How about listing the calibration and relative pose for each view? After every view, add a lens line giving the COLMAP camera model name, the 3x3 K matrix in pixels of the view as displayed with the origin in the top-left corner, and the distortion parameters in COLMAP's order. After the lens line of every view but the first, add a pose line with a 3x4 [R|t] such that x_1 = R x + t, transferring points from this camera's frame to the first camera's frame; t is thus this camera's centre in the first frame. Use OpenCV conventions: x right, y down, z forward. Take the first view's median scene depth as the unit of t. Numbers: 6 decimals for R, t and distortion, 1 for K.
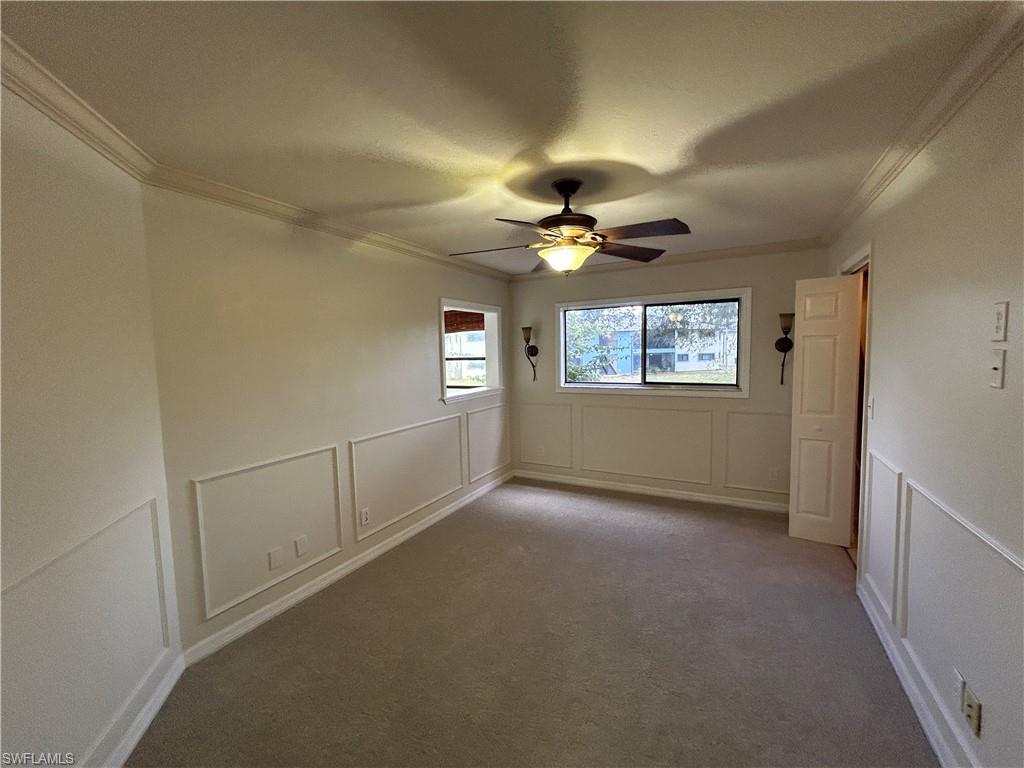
lens RADIAL K [[416.7, 0, 511.6], [0, 416.7, 382.5], [0, 0, 1]] dist [0.002337, -0.000073]
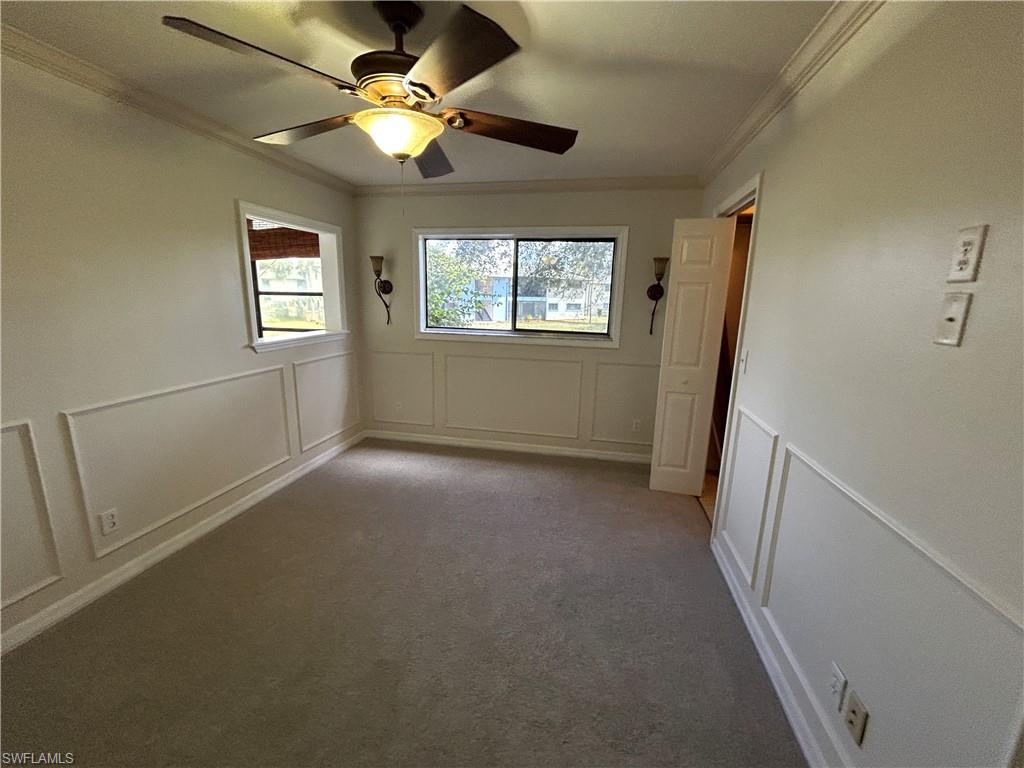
lens RADIAL K [[416.7, 0, 517.4], [0, 416.7, 384.9], [0, 0, 1]] dist [0.002337, -0.000073]
pose [[0.953146, -0.017645, 0.301995, 0.069603], [-0.023307, 0.991047, 0.131467, 0.001073], [-0.301611, -0.132346, 0.944201, 0.185072]]
